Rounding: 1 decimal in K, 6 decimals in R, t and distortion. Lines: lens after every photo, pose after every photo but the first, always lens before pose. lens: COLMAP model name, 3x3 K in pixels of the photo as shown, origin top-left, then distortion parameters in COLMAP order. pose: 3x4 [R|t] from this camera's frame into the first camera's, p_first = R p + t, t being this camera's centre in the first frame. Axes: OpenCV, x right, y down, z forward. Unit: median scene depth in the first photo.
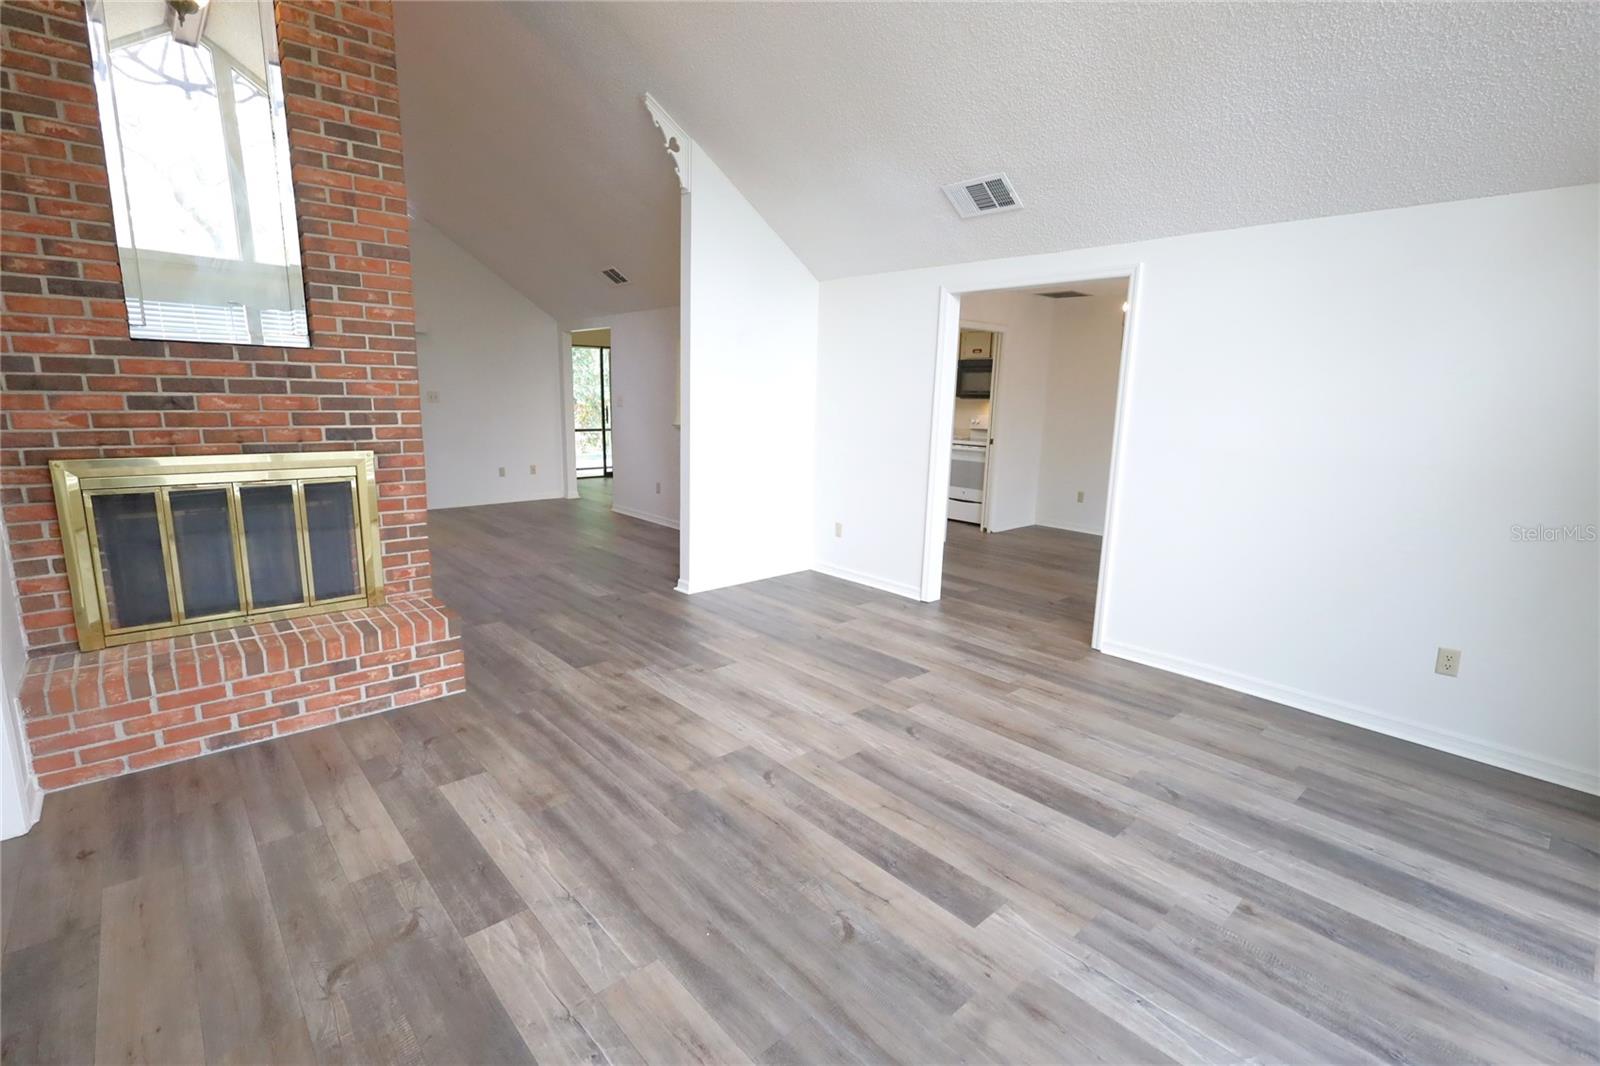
lens RADIAL K [[733.6, 0, 797.0], [0, 733.6, 528.2], [0, 0, 1]] dist [-0.001018, 0.000165]
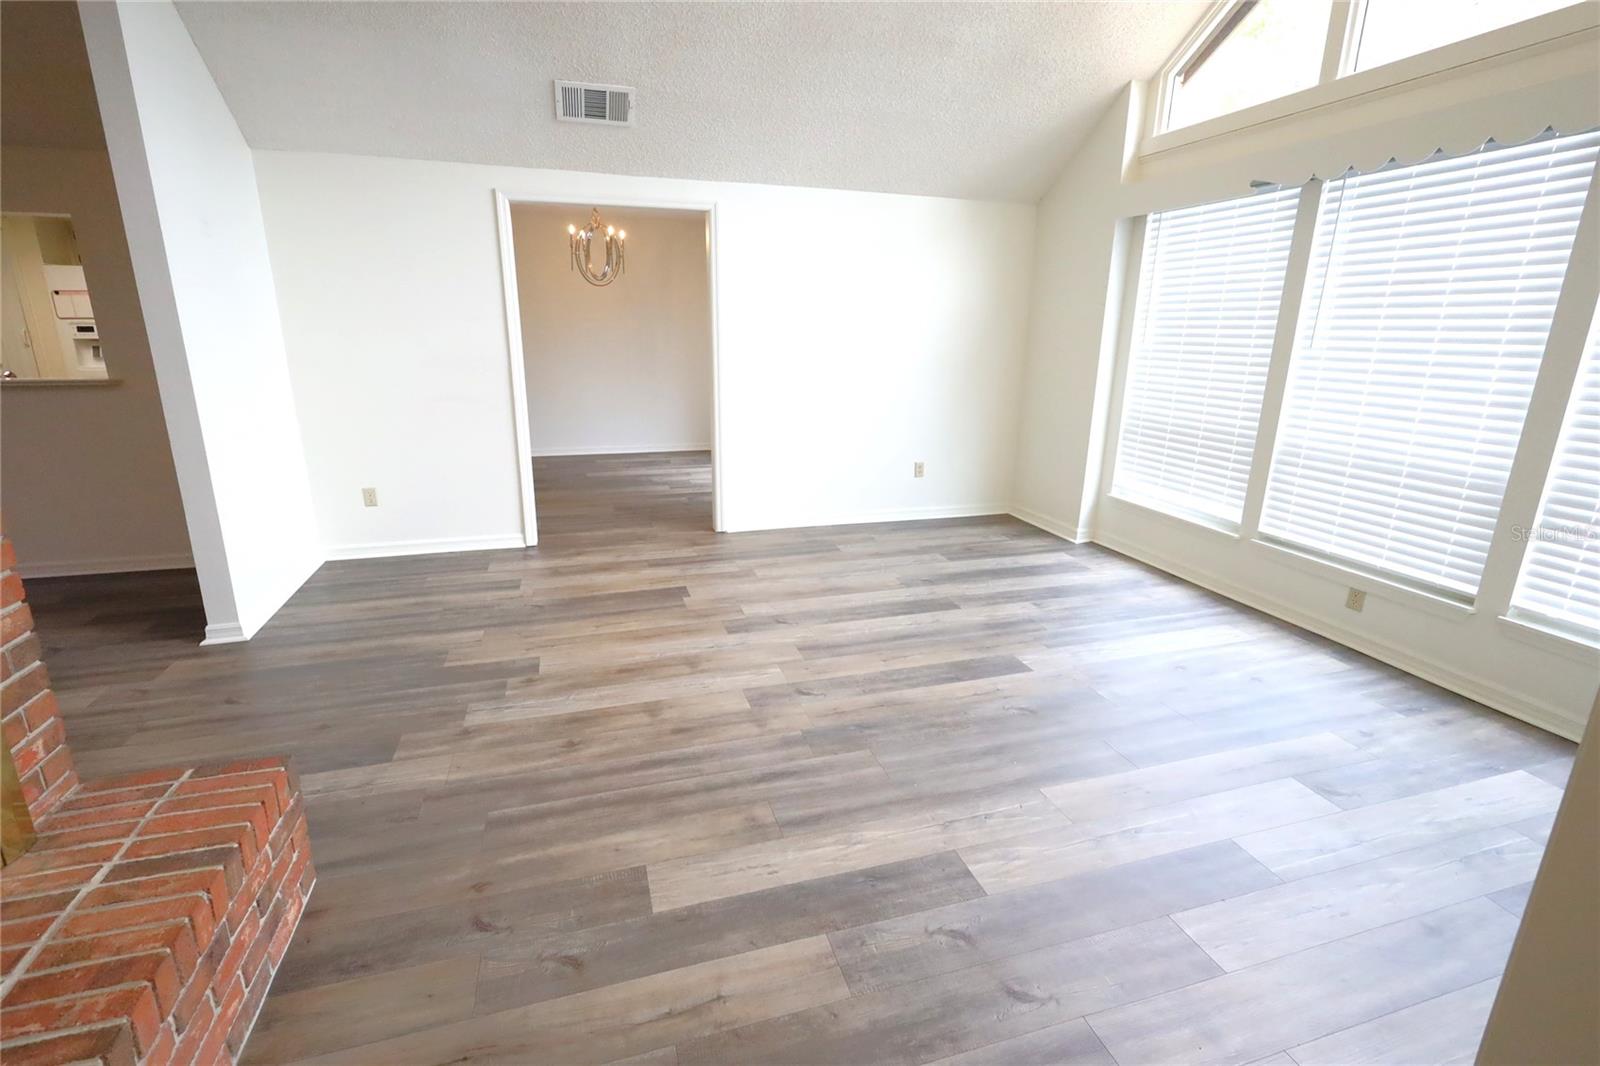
lens RADIAL K [[733.6, 0, 797.0], [0, 733.6, 528.2], [0, 0, 1]] dist [-0.001018, 0.000165]
pose [[0.425491, -0.259994, 0.866811, -0.767783], [0.168233, 0.963870, 0.206526, -0.089845], [-0.889188, 0.057952, 0.453857, 0.456448]]
